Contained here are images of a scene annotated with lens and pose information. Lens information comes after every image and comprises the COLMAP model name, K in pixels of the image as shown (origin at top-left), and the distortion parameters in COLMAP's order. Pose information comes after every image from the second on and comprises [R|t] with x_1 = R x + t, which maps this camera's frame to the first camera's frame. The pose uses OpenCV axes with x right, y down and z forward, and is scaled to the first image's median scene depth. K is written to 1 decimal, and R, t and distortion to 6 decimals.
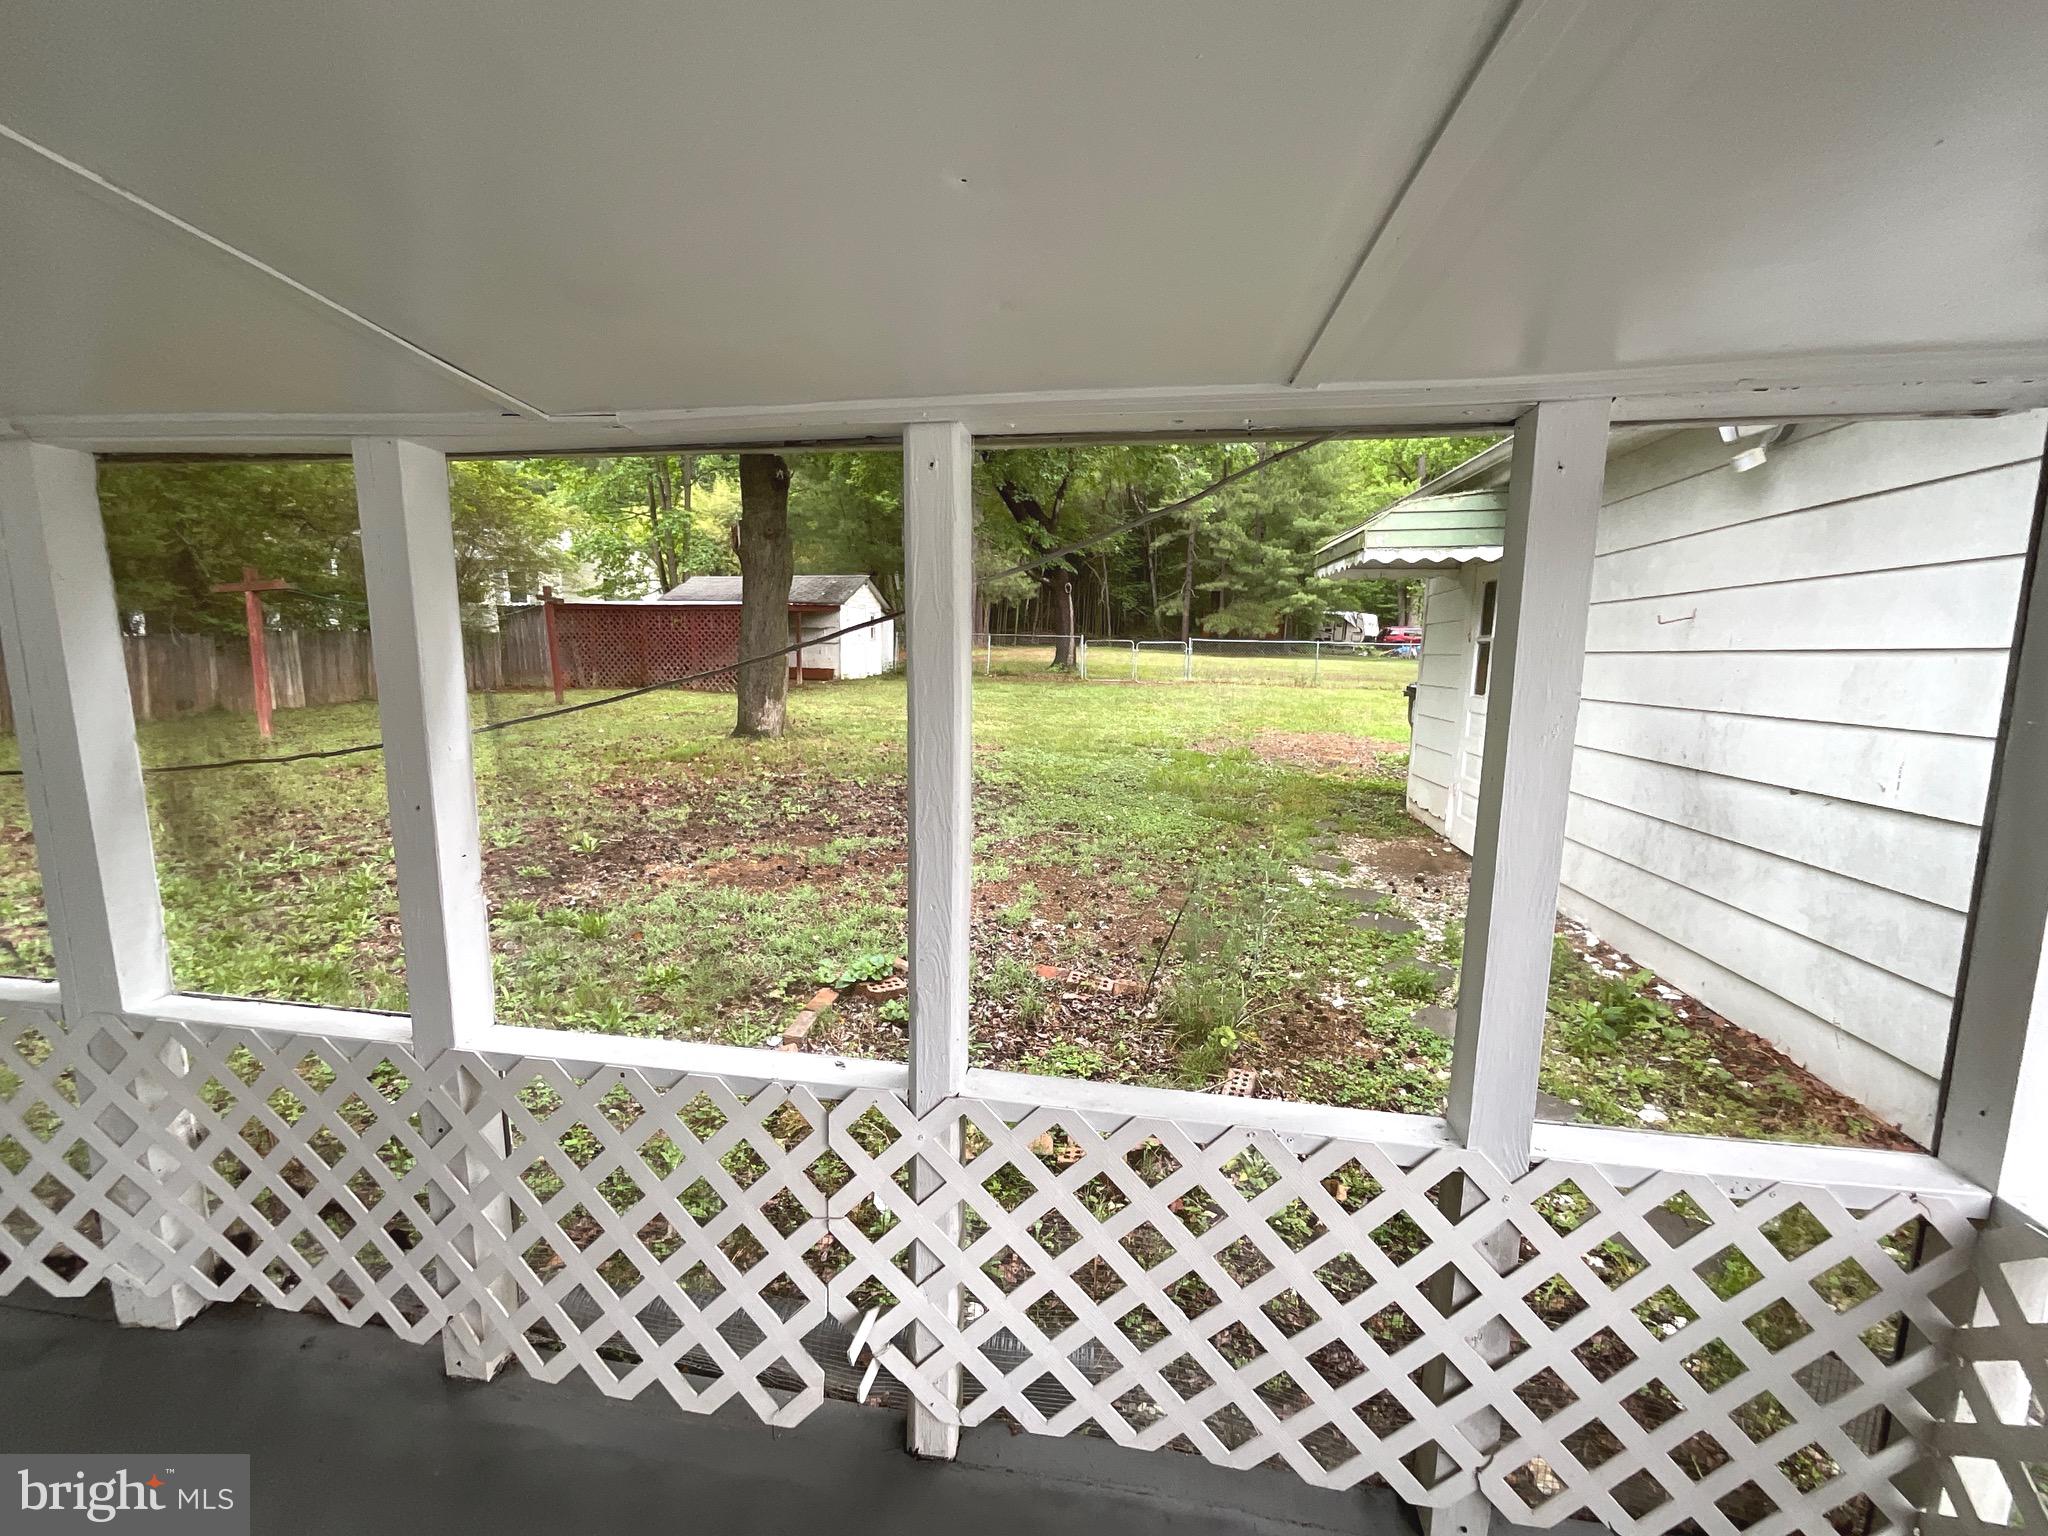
lens RADIAL K [[833.7, 0, 1013.8], [0, 833.7, 772.9], [0, 0, 1]] dist [-0.003823, 0.003597]
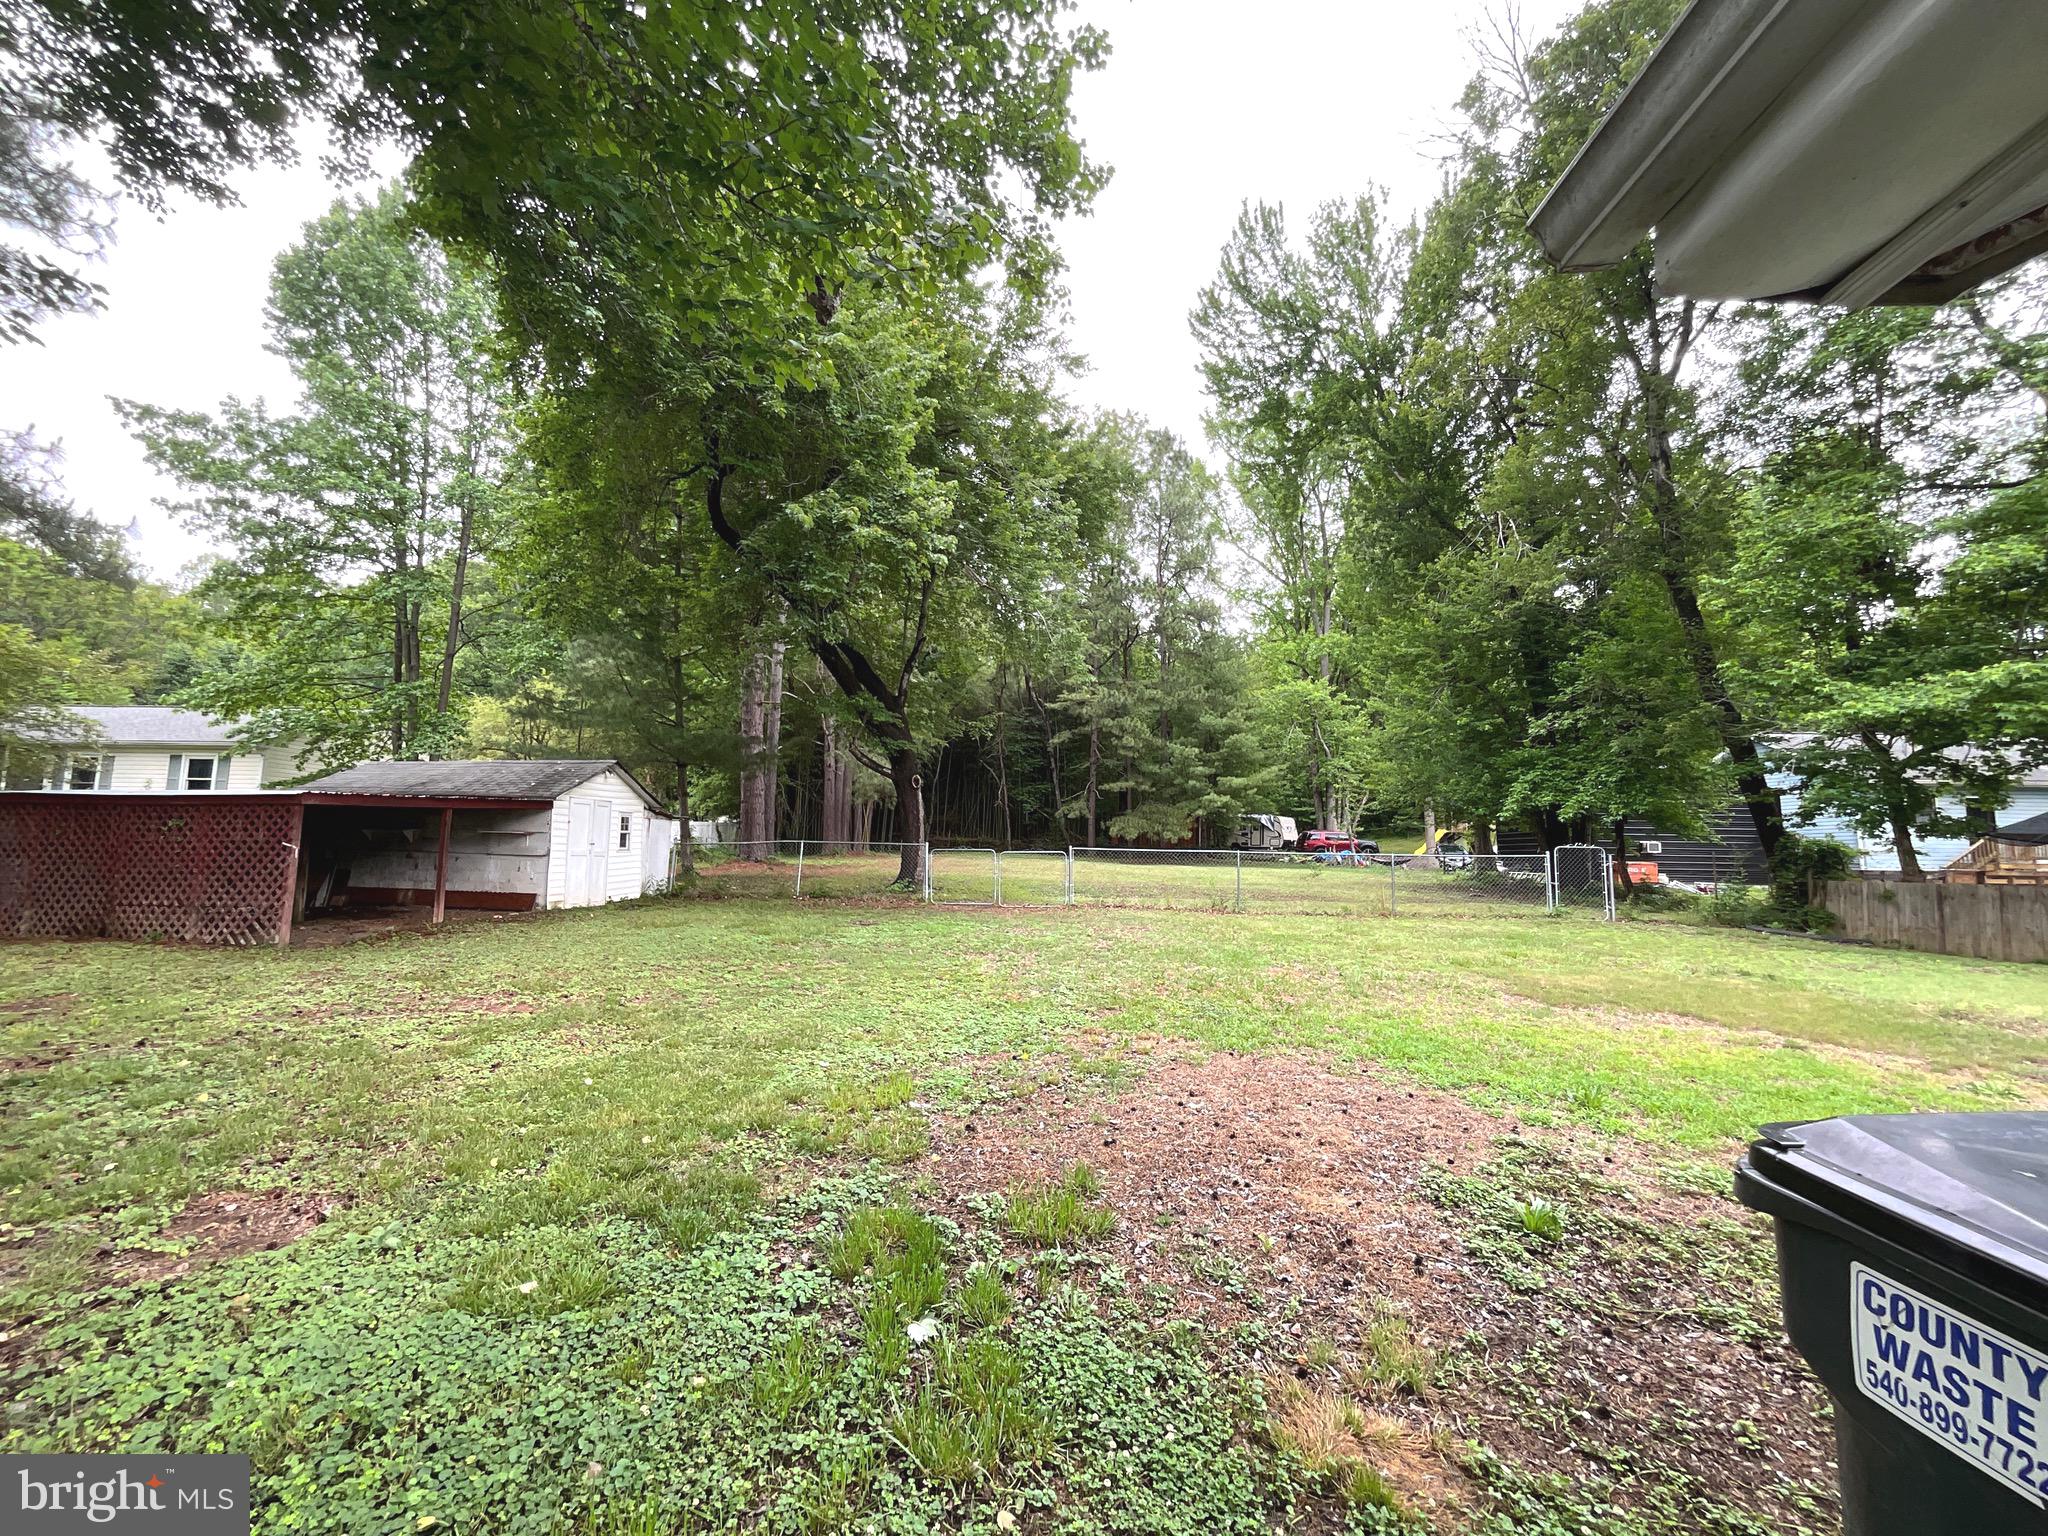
lens RADIAL K [[833.7, 0, 1023.8], [0, 833.7, 765.4], [0, 0, 1]] dist [-0.003823, 0.003597]
pose [[0.995087, 0.008088, 0.098674, 0.049771], [0.016721, 0.968612, -0.248016, -0.024696], [-0.097583, 0.248447, 0.963718, 0.138849]]
